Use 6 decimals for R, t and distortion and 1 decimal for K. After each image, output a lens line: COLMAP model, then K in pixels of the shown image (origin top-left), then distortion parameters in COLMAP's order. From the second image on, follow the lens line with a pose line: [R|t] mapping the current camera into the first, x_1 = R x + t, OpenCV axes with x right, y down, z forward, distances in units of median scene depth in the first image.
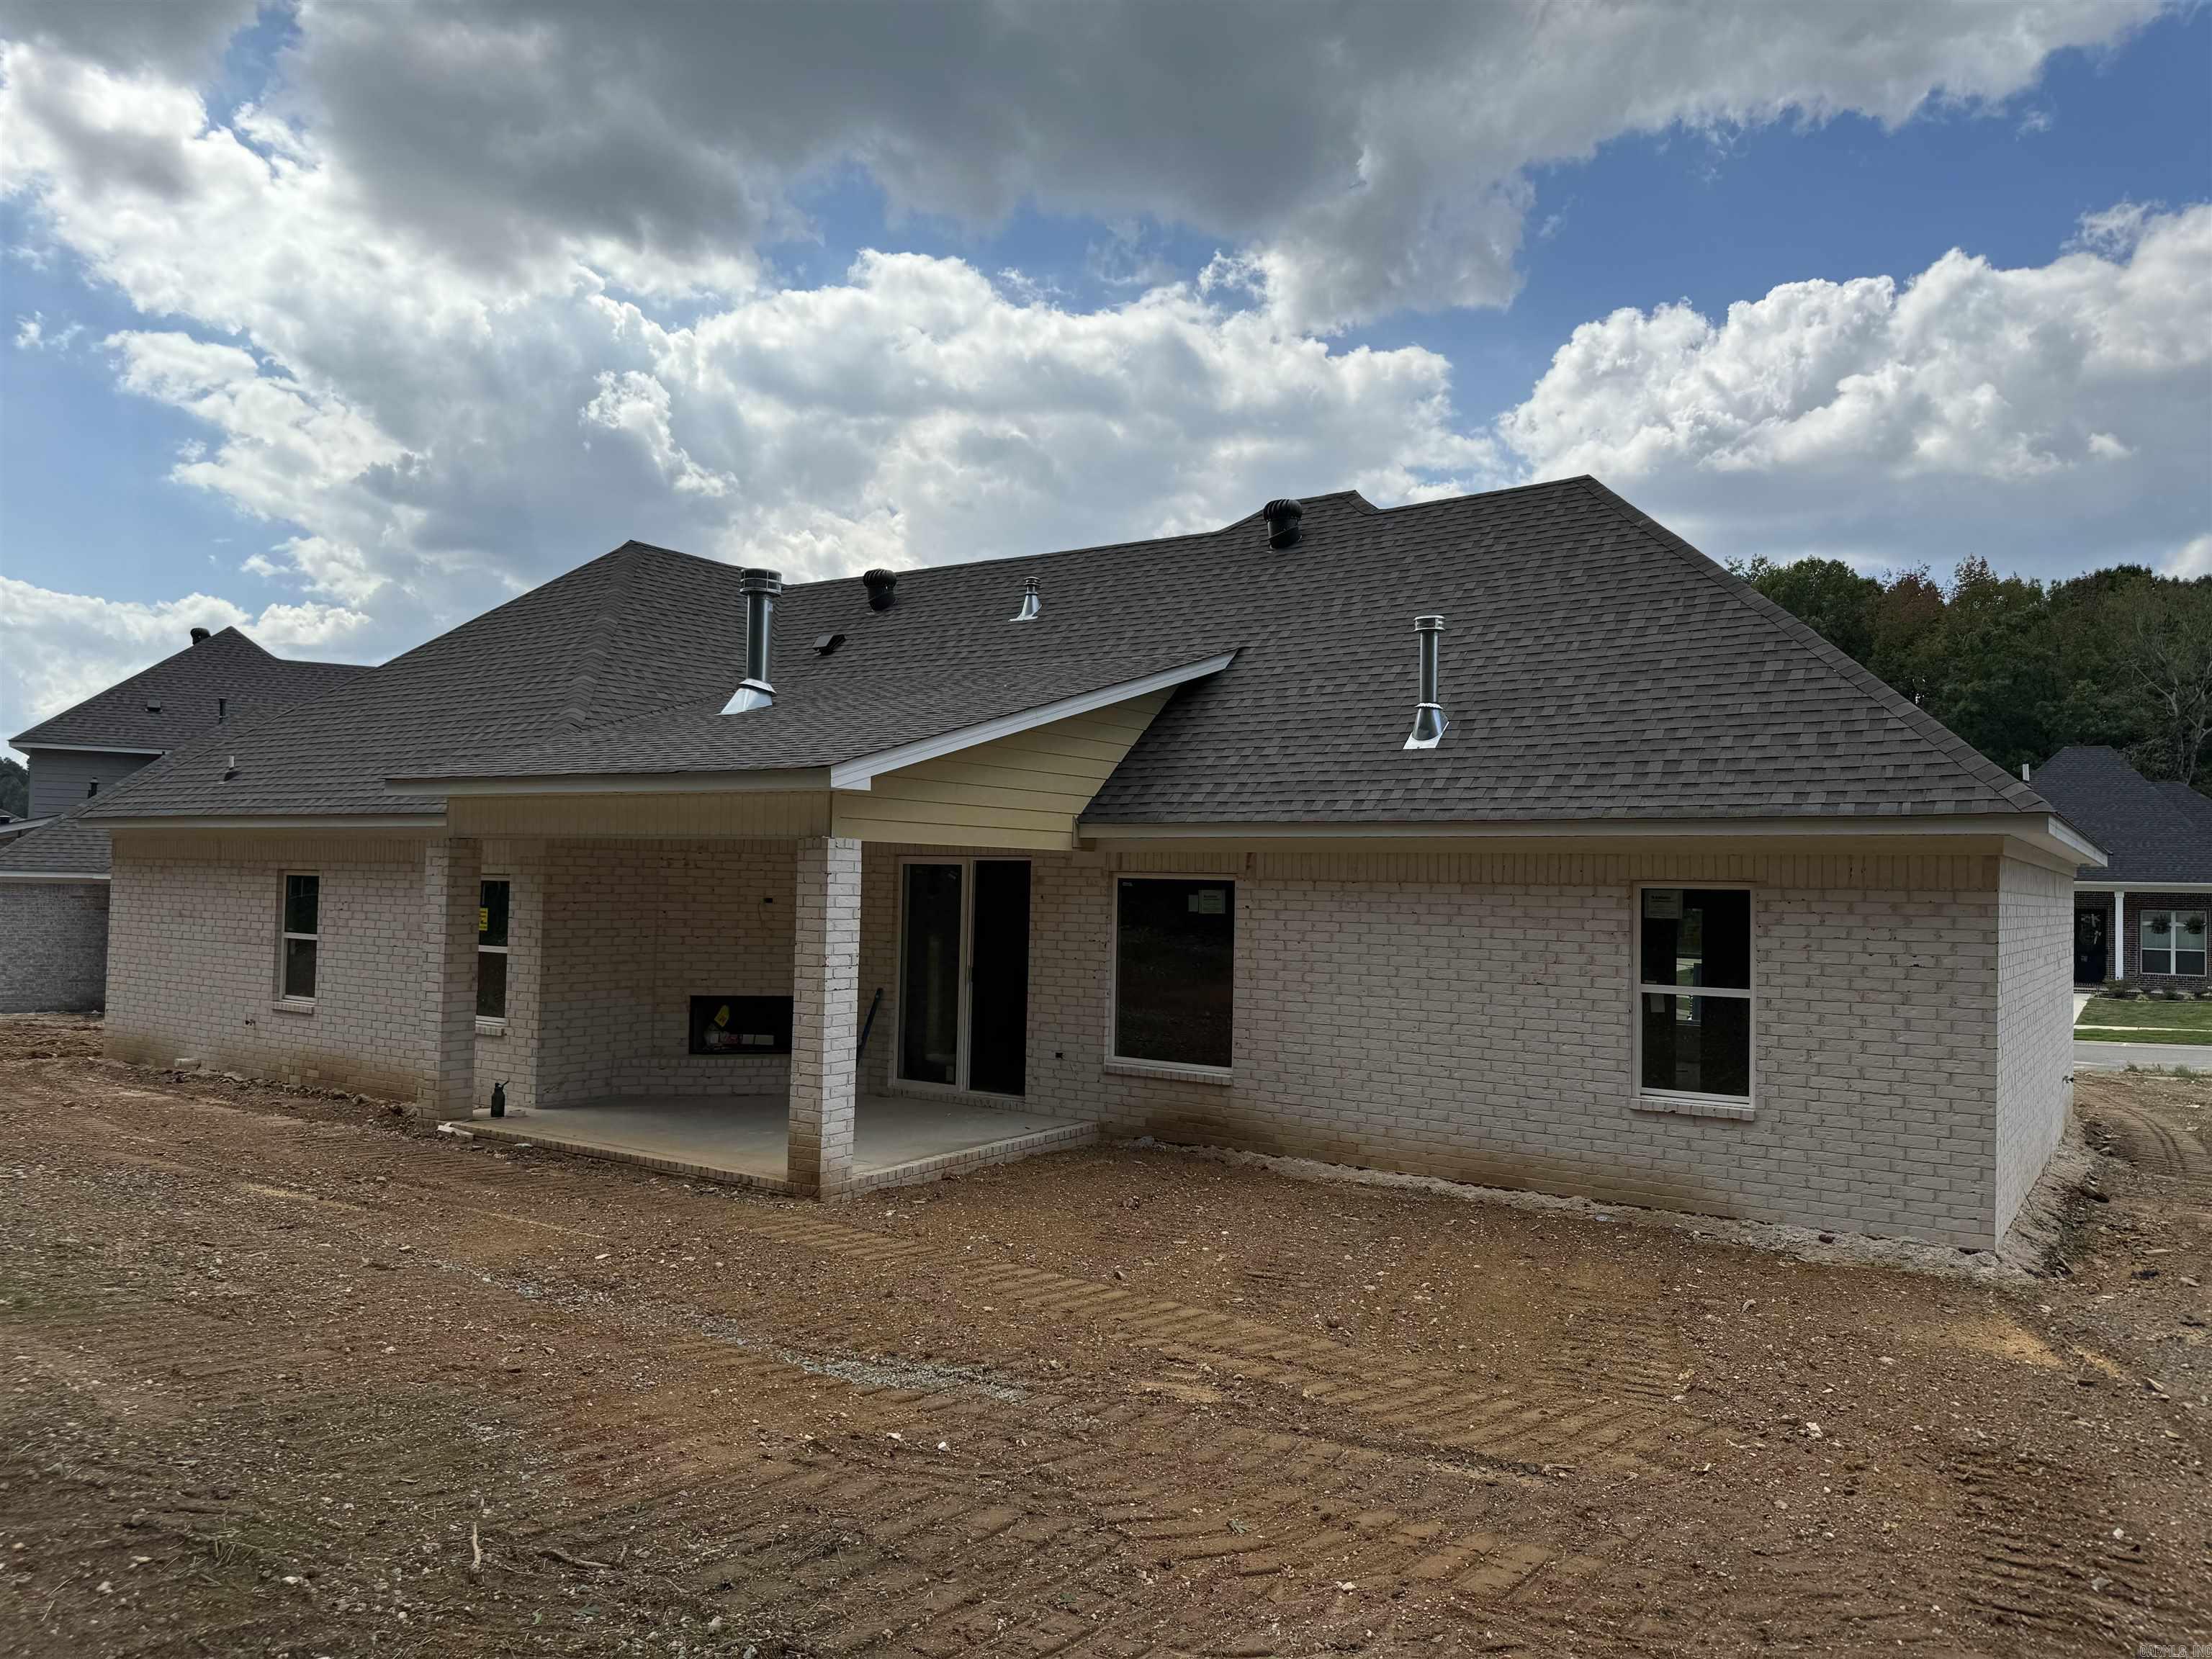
lens RADIAL K [[1560.0, 0, 1106.0], [0, 1560.0, 829.5], [0, 0, 1]] dist [0.140594, -0.255970]
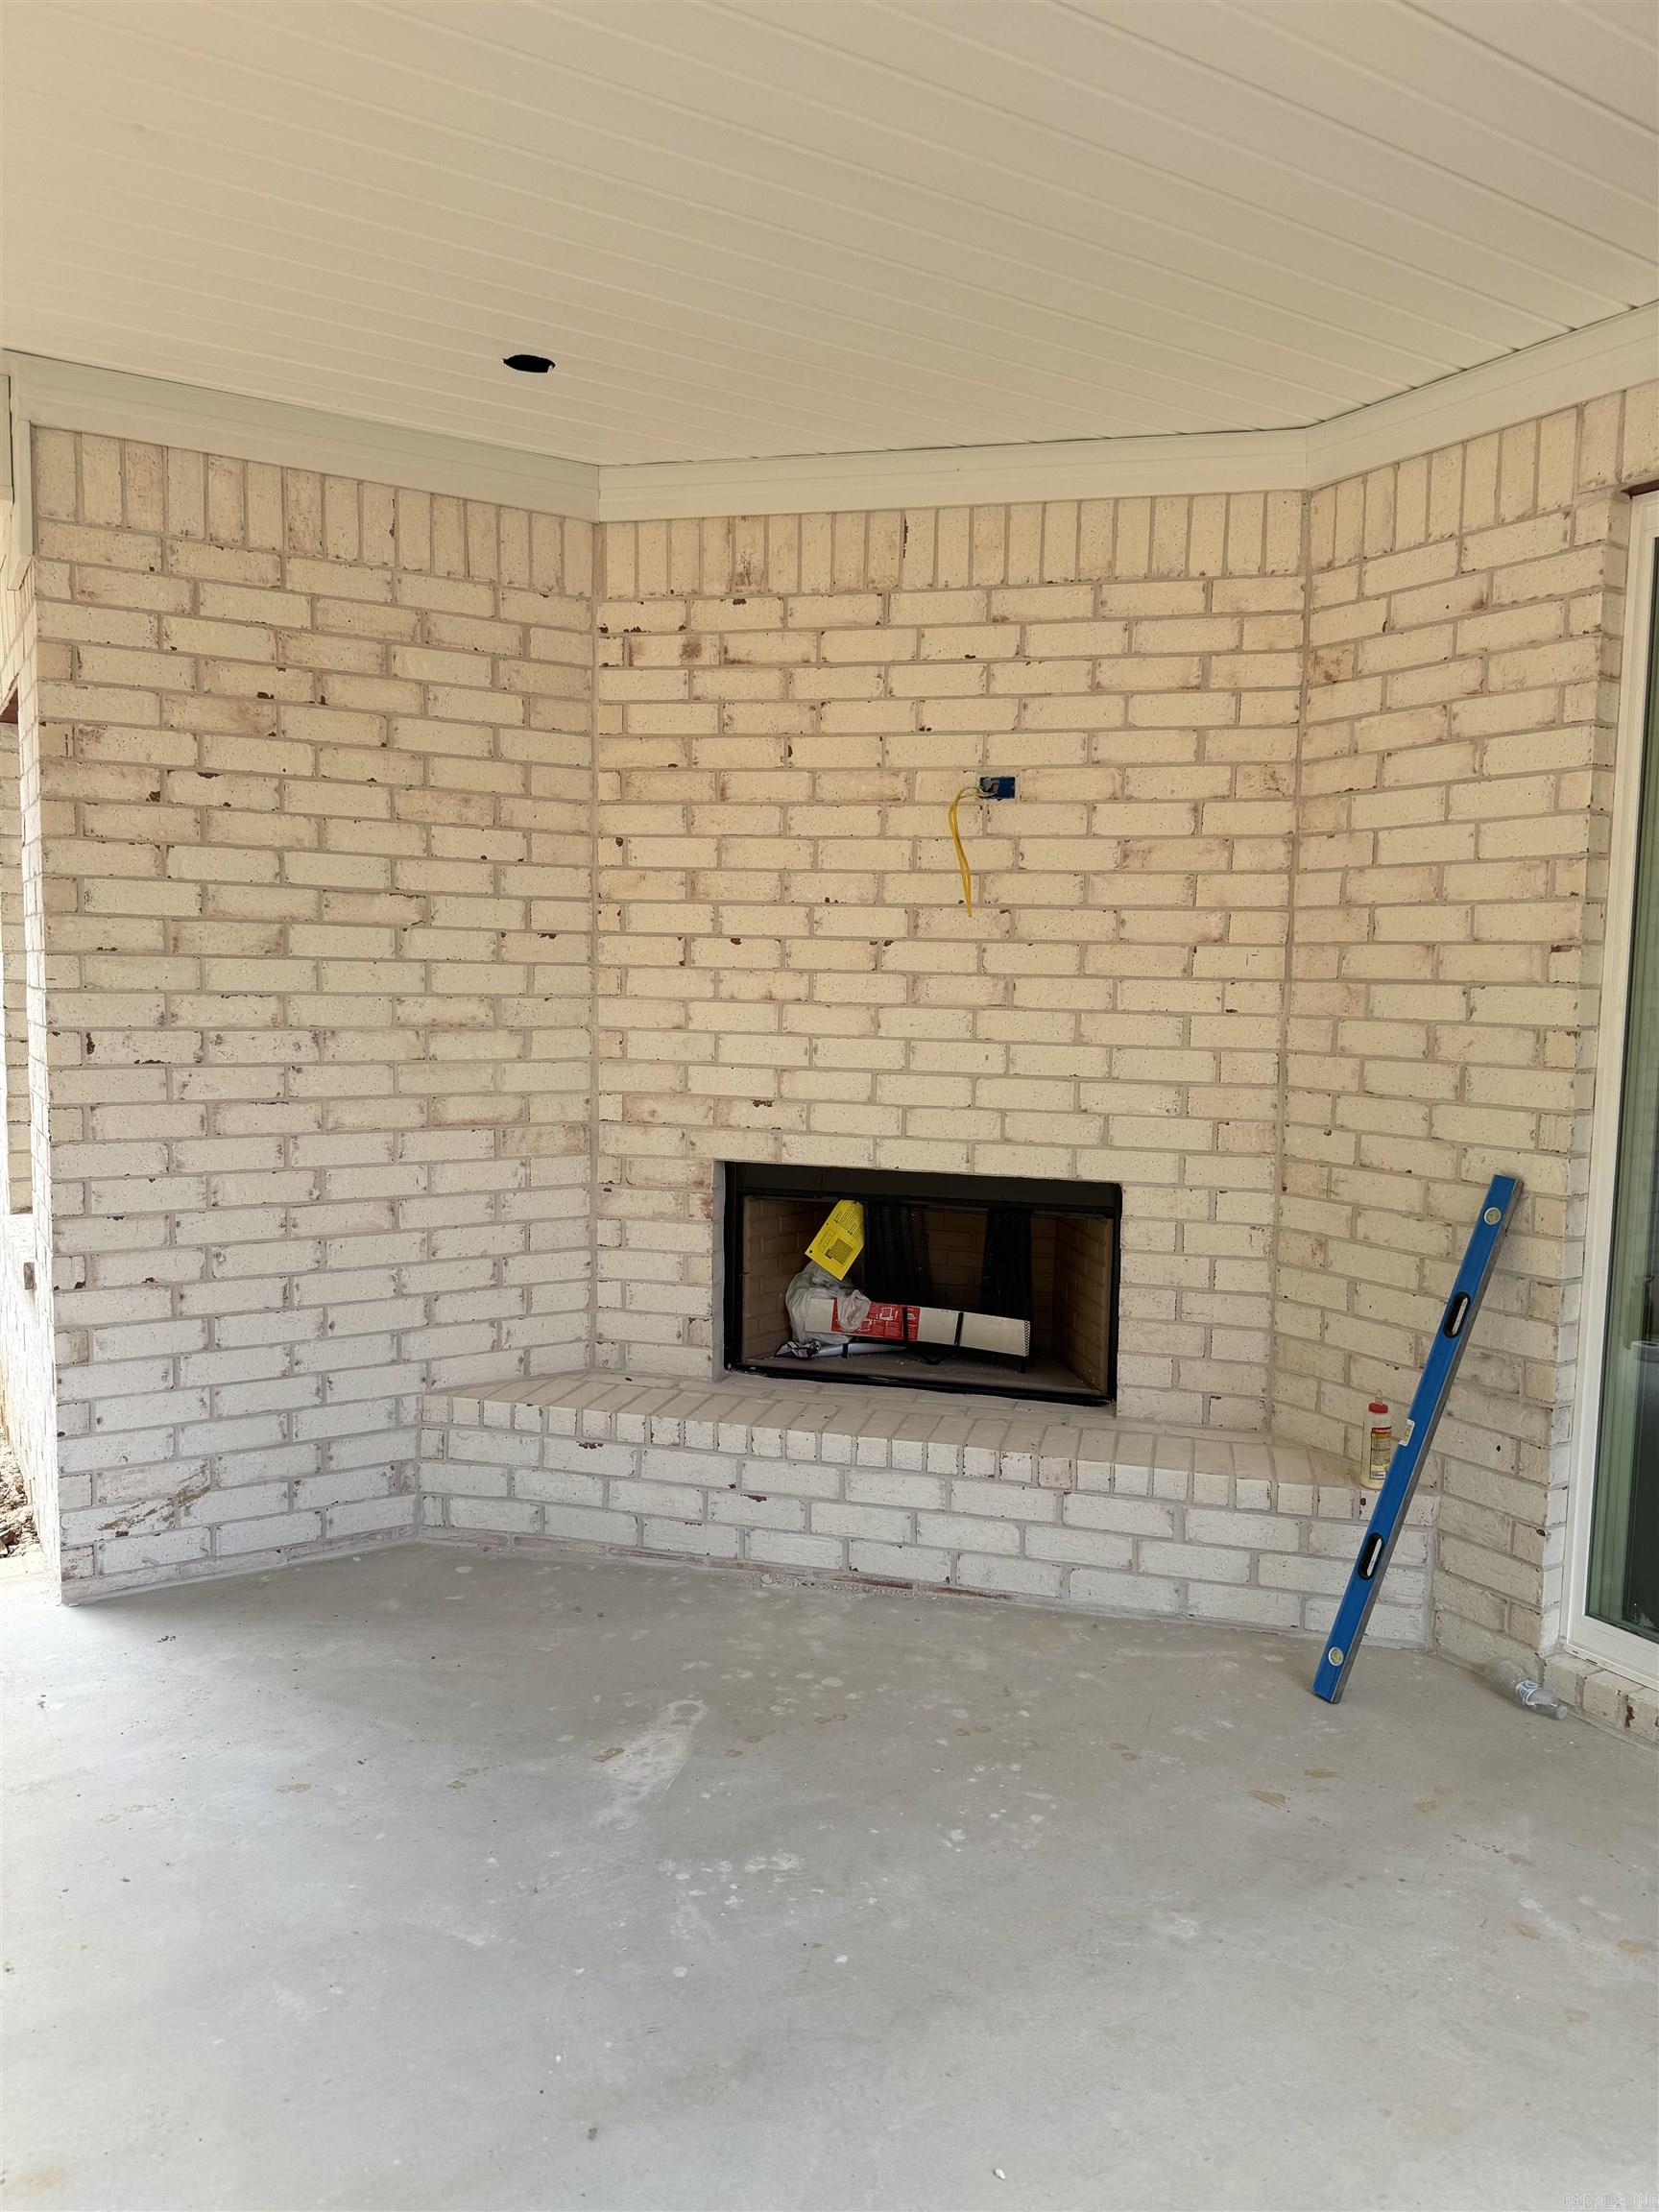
lens RADIAL K [[1560.0, 0, 840.7], [0, 1560.0, 1131.1], [0, 0, 1]] dist [0.140594, -0.255970]
pose [[0.919327, 0.036832, -0.391768, -0.142965], [0.012798, 0.992284, 0.123322, 0.068807], [0.393287, -0.118387, 0.911762, 0.776046]]
